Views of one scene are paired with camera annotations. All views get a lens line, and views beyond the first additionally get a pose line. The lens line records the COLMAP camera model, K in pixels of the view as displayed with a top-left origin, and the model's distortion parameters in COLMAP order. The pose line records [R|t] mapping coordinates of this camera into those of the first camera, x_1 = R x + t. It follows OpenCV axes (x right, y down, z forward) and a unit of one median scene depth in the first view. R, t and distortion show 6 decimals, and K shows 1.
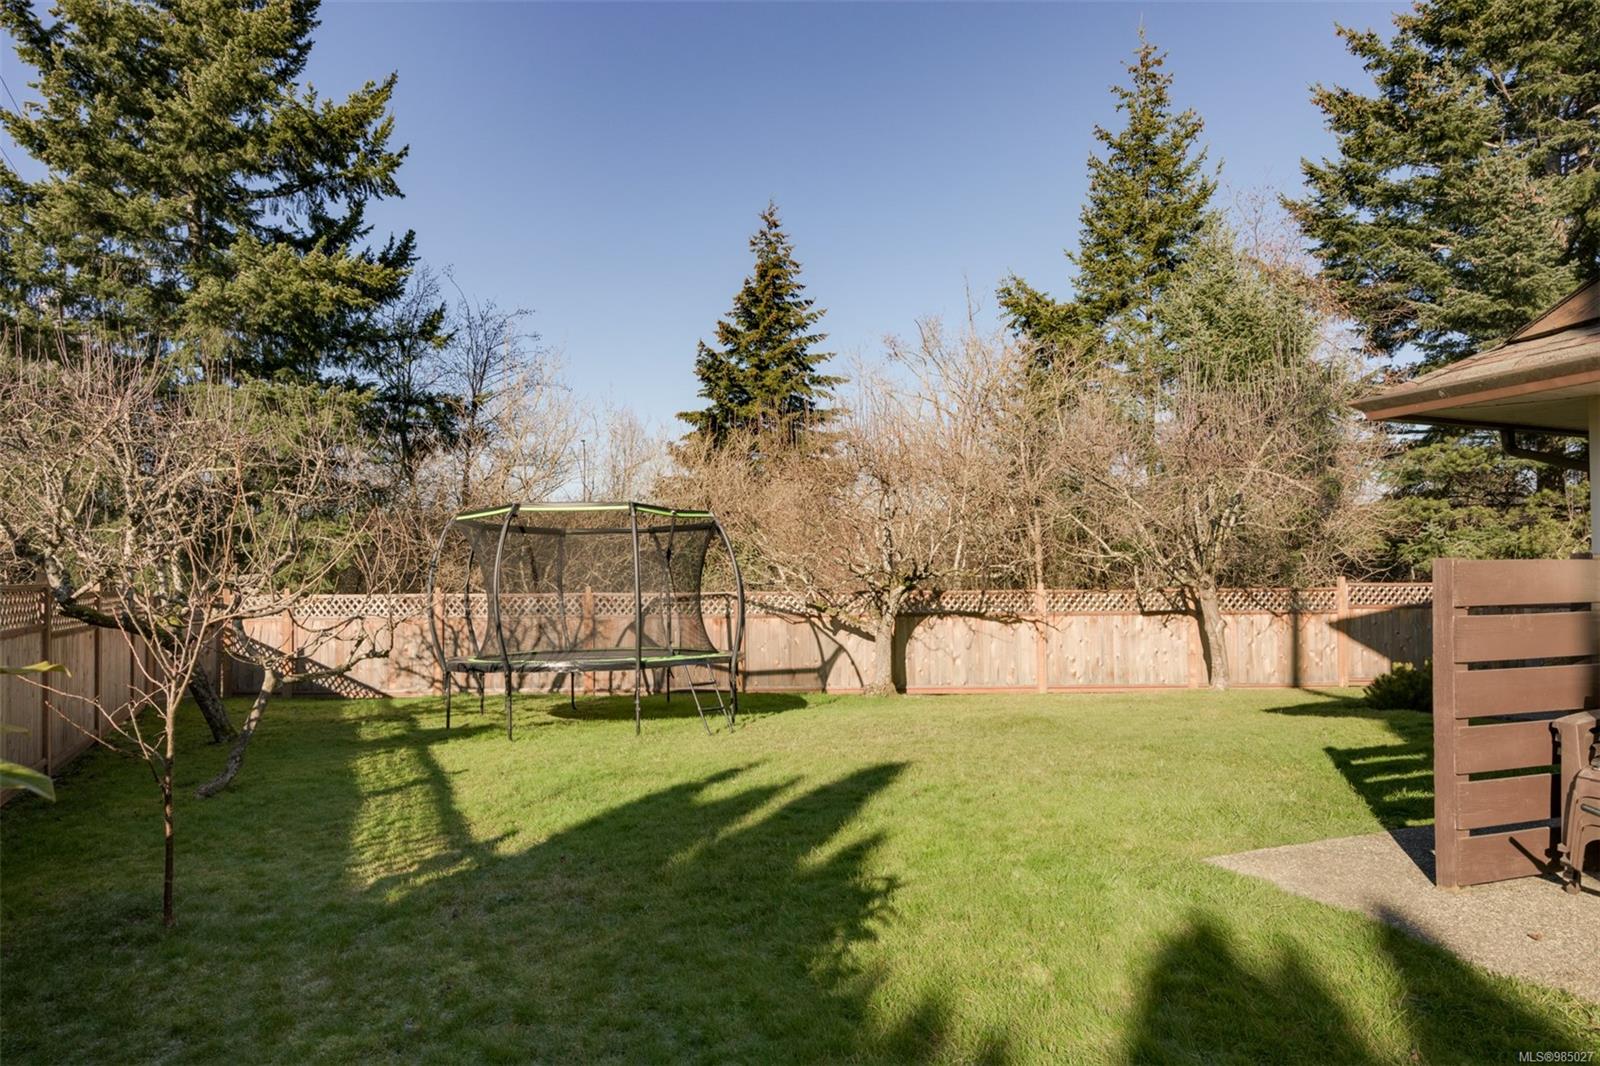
lens RADIAL K [[960.3, 0, 799.9], [0, 960.3, 553.5], [0, 0, 1]] dist [-0.000639, 0.000263]
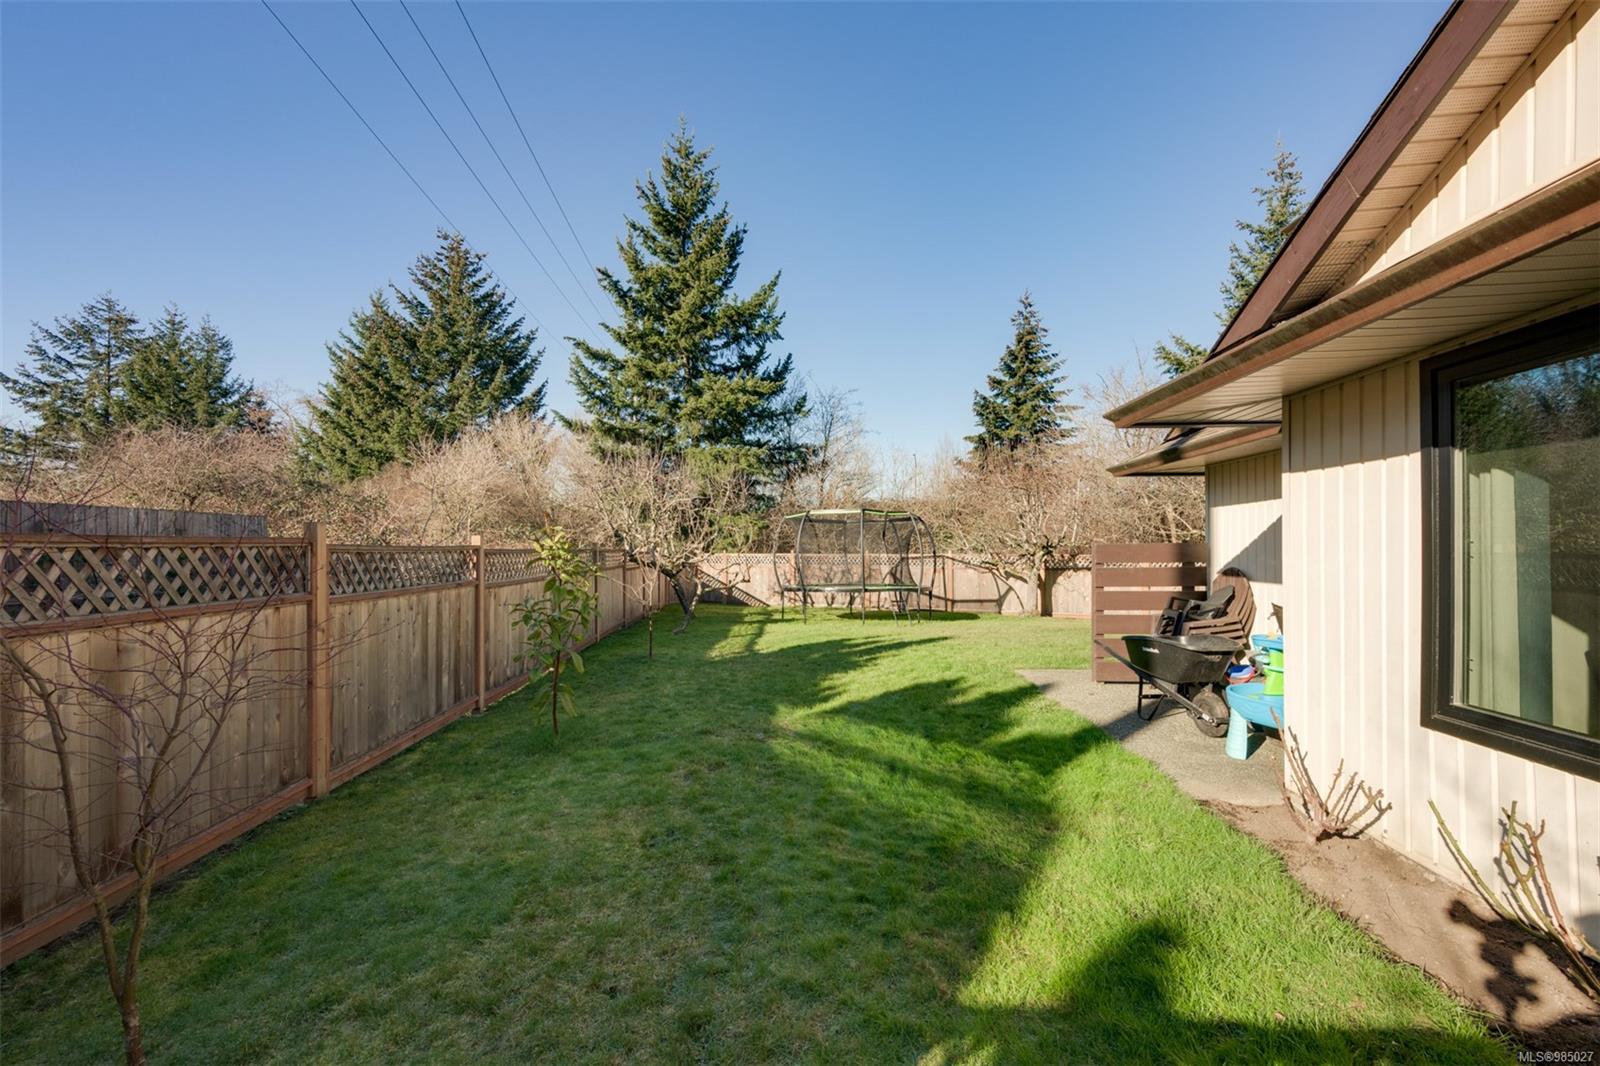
lens RADIAL K [[667.0, 0, 800.0], [0, 667.0, 533.0], [0, 0, 1]] dist [-0.000192, -0.000054]
pose [[0.912225, -0.003857, -0.409672, 0.156256], [0.007905, 0.999935, 0.008187, -0.008740], [0.409614, -0.010707, 0.912196, -0.179433]]
